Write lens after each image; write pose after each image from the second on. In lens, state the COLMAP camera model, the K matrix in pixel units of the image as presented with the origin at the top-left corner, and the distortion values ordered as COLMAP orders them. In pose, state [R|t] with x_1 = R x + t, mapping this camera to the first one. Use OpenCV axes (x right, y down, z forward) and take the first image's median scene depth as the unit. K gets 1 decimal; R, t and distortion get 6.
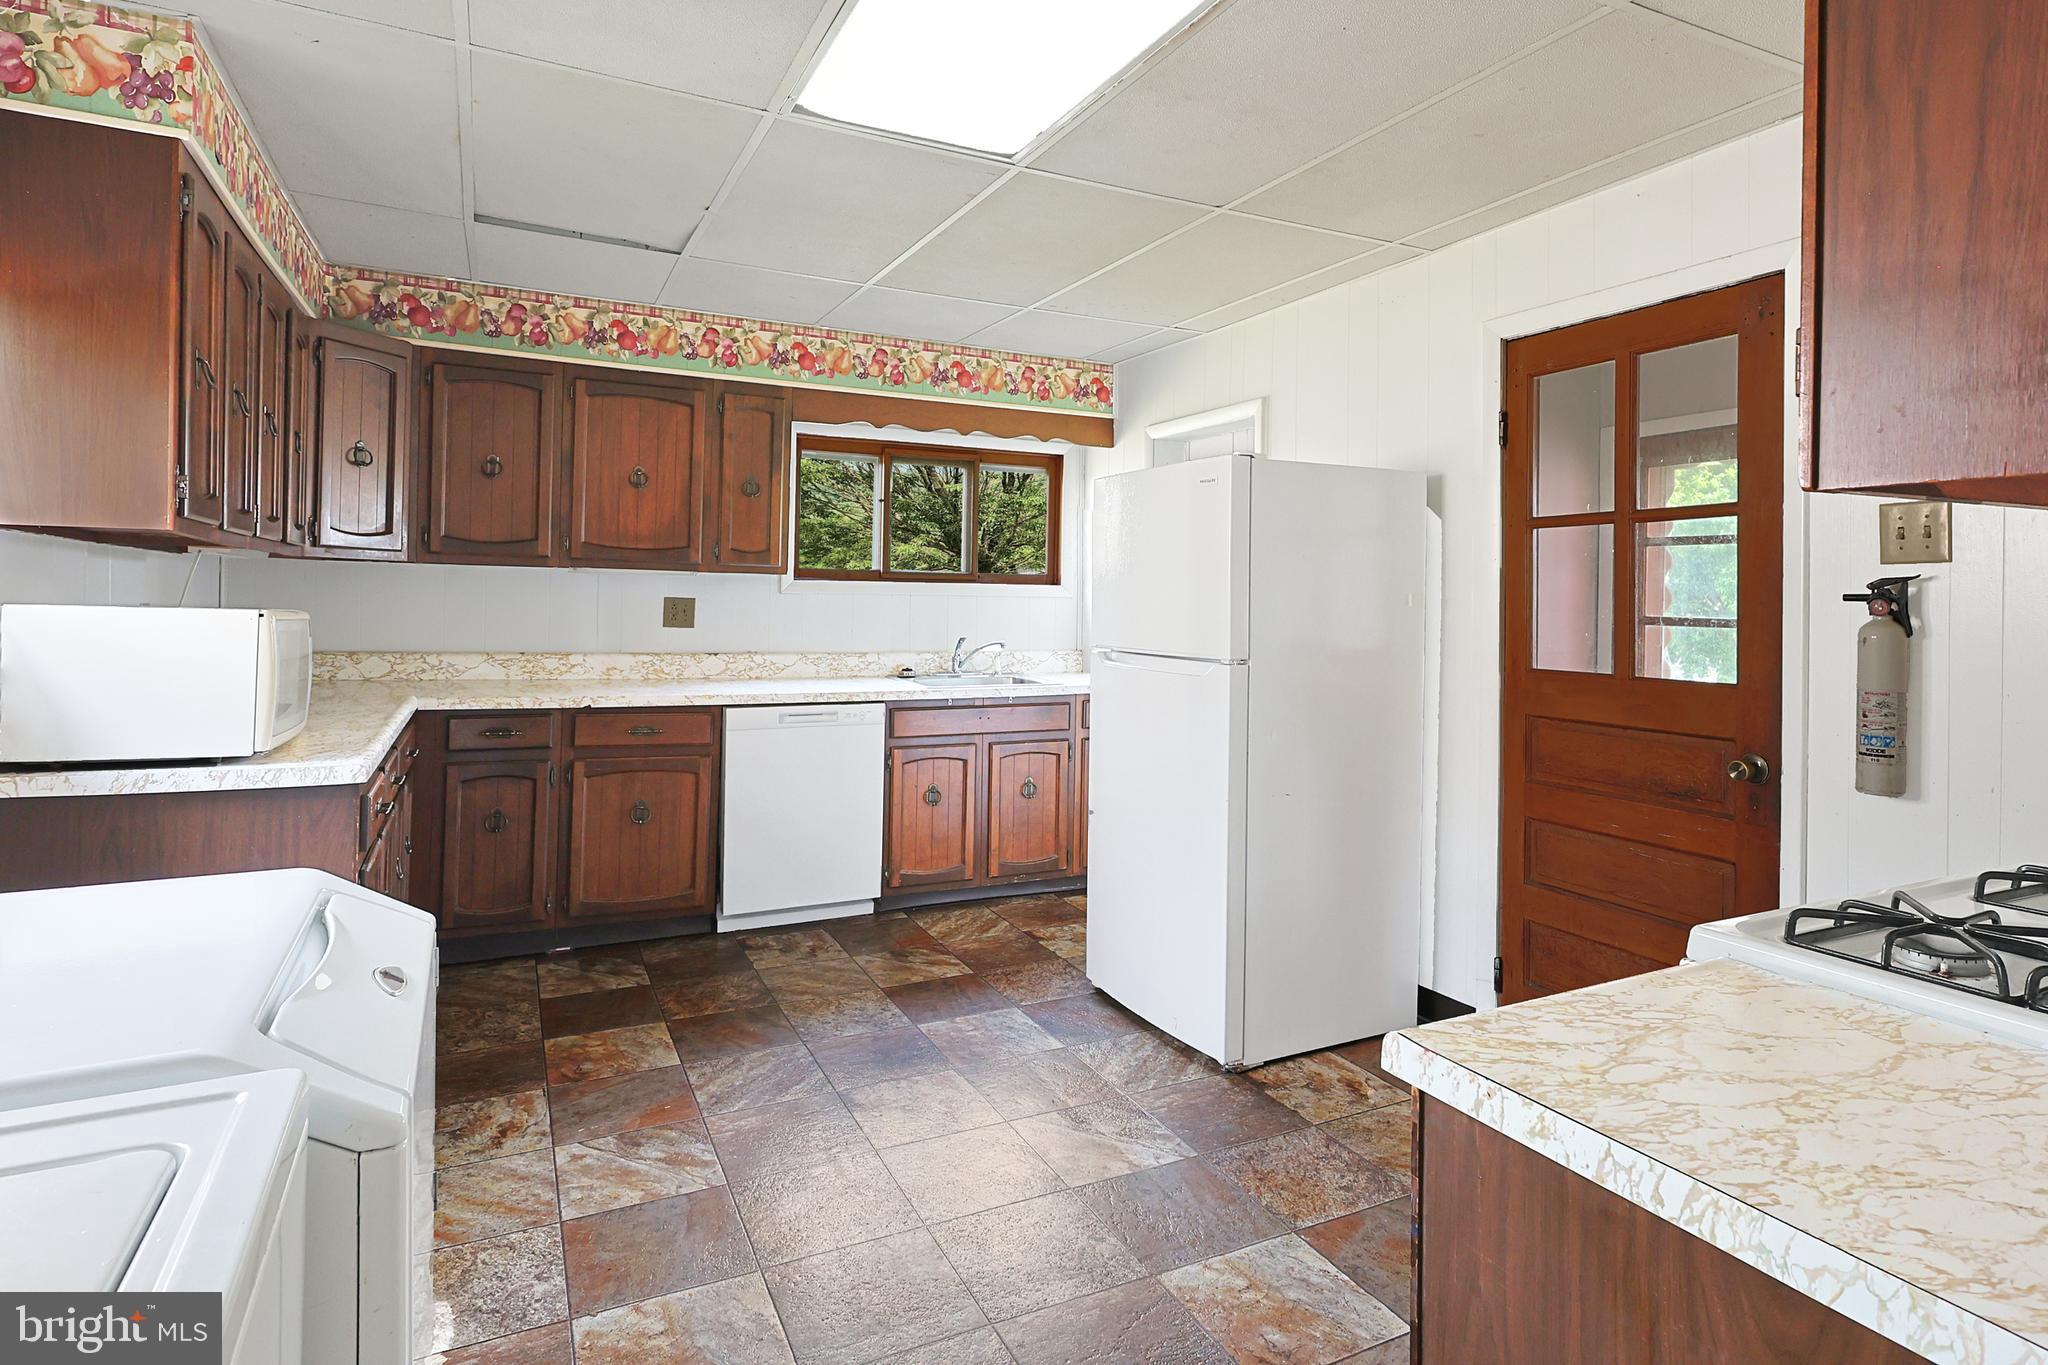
lens RADIAL K [[1038.8, 0, 1033.5], [0, 1038.8, 594.4], [0, 0, 1]] dist [0.001948, 0.000486]
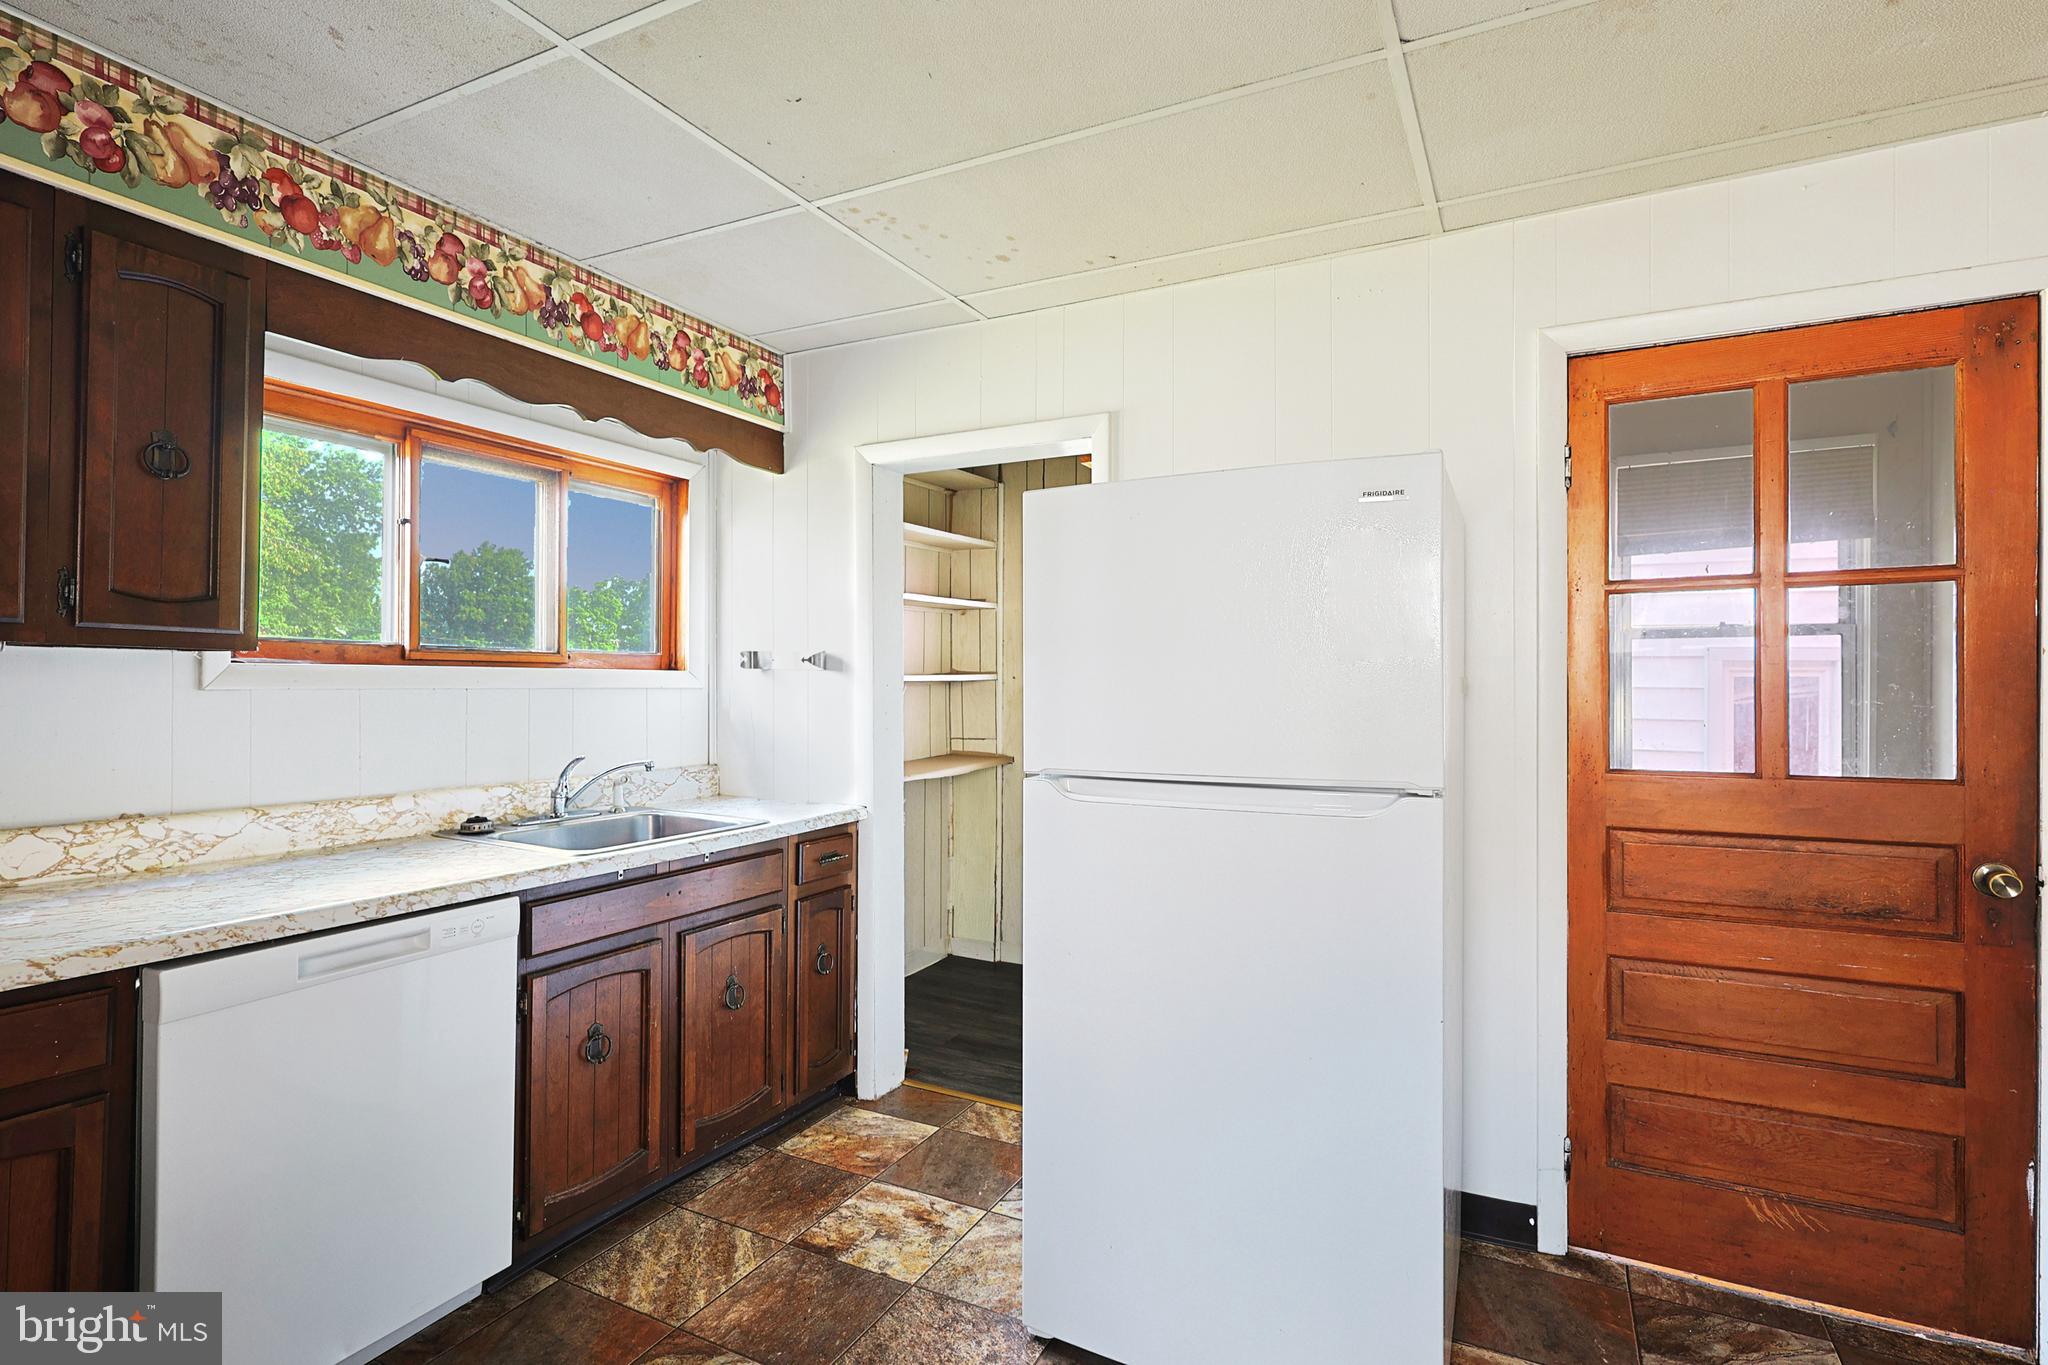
lens RADIAL K [[978.9, 0, 1001.1], [0, 978.9, 680.9], [0, 0, 1]] dist [-0.003347, 0.001810]
pose [[0.810404, -0.012027, 0.585749, -0.215912], [0.011165, 0.999925, 0.005083, -0.003497], [-0.585766, 0.002420, 0.810477, 0.420972]]
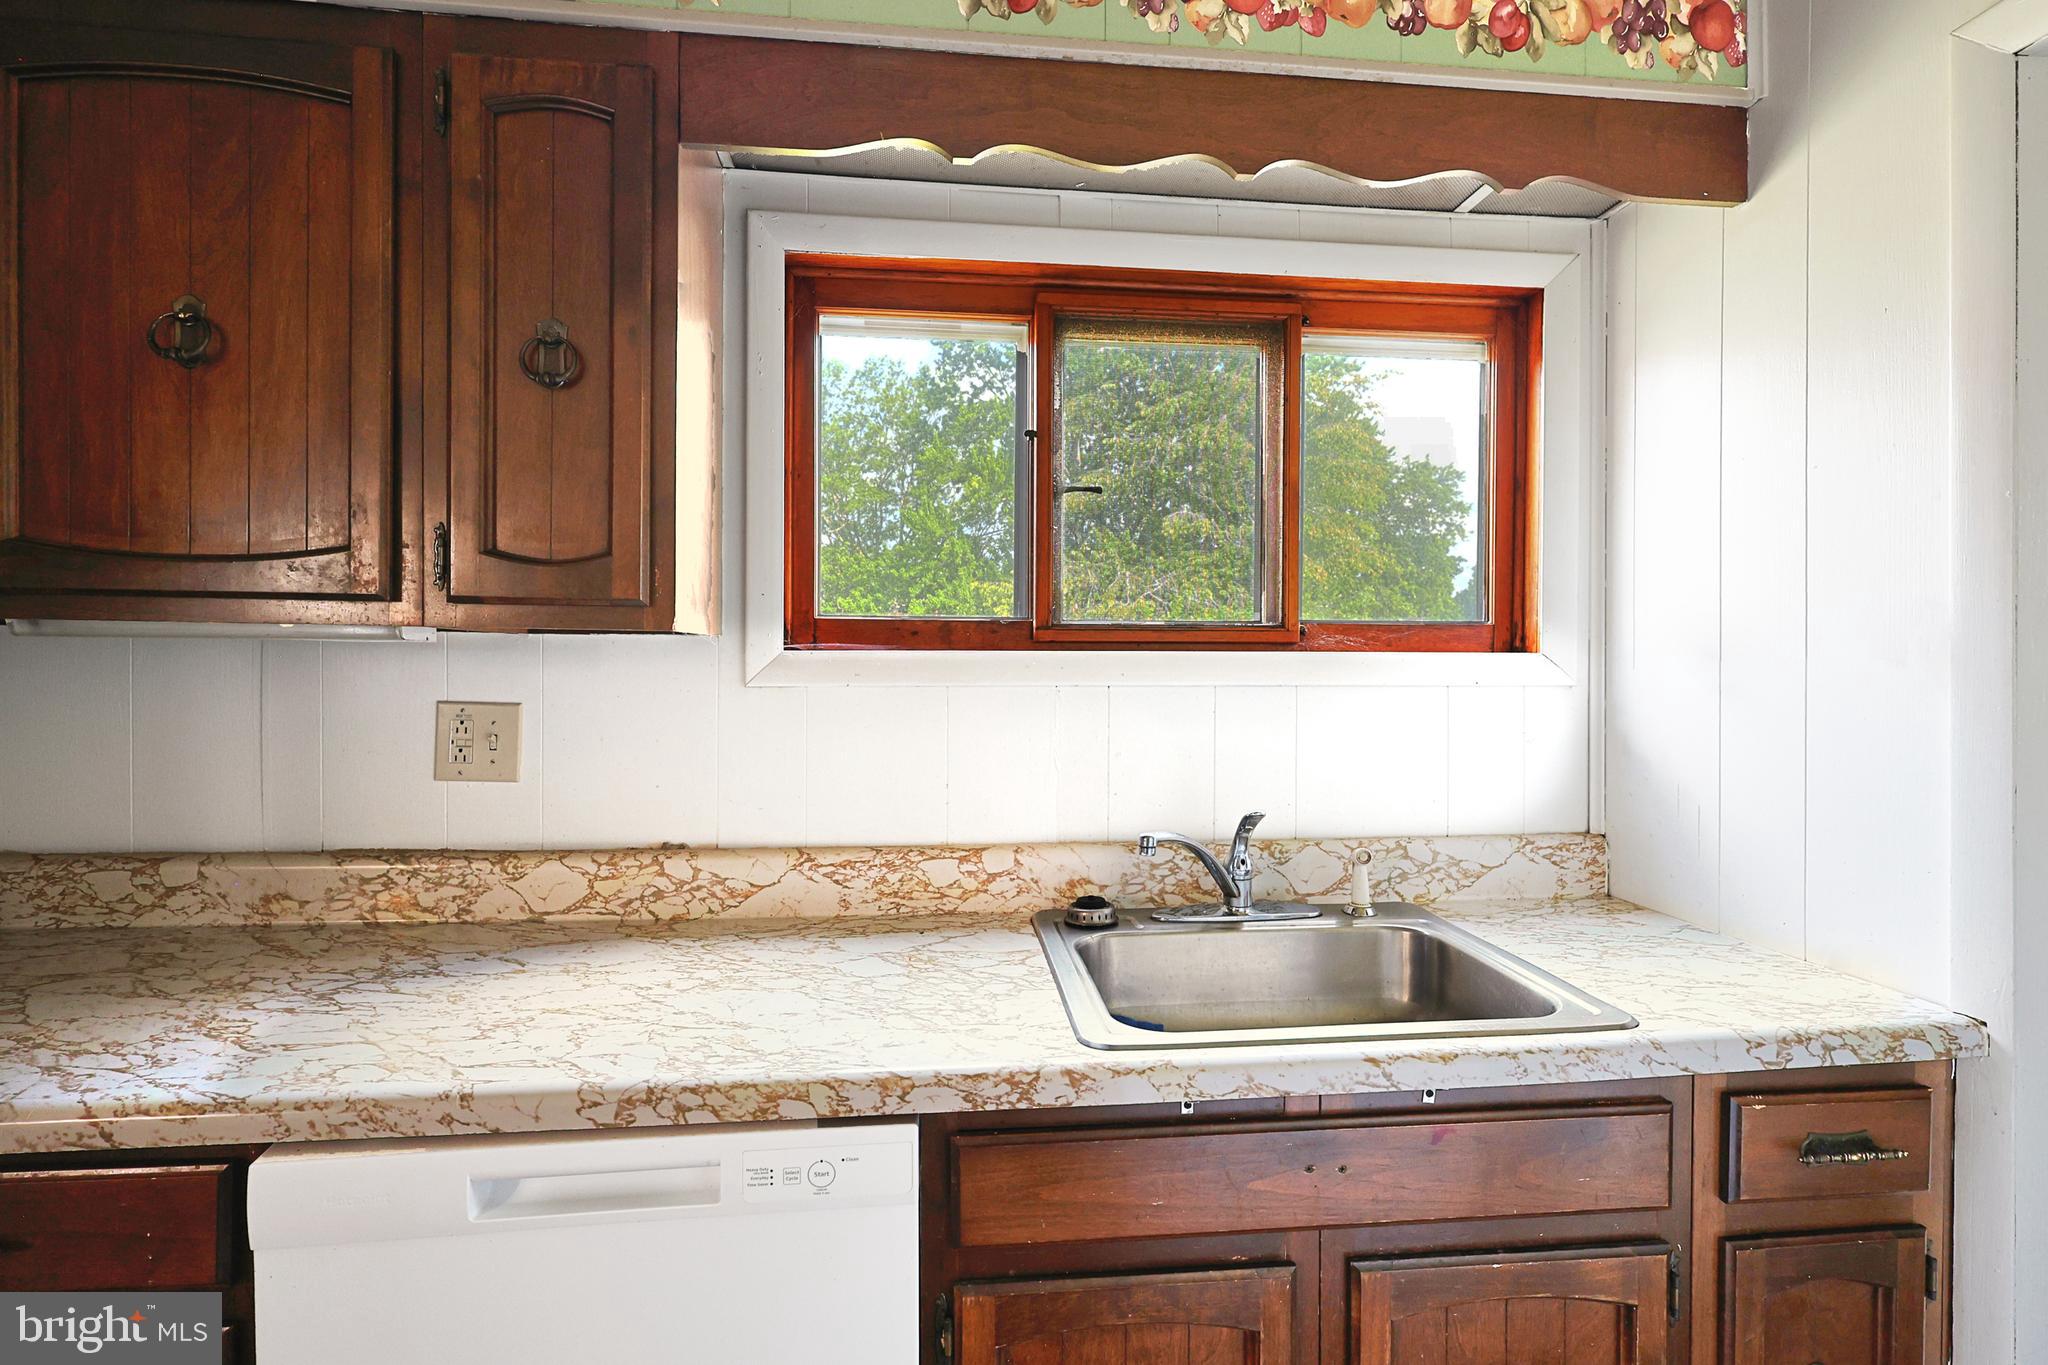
lens RADIAL K [[1009.5, 0, 1024.0], [0, 1009.5, 682.5], [0, 0, 1]] dist [0.000774, 0.000505]
pose [[0.945814, -0.011929, -0.324489, -0.034506], [0.014168, 0.999889, 0.004539, -0.002846], [0.324399, -0.008890, 0.945878, 0.718584]]
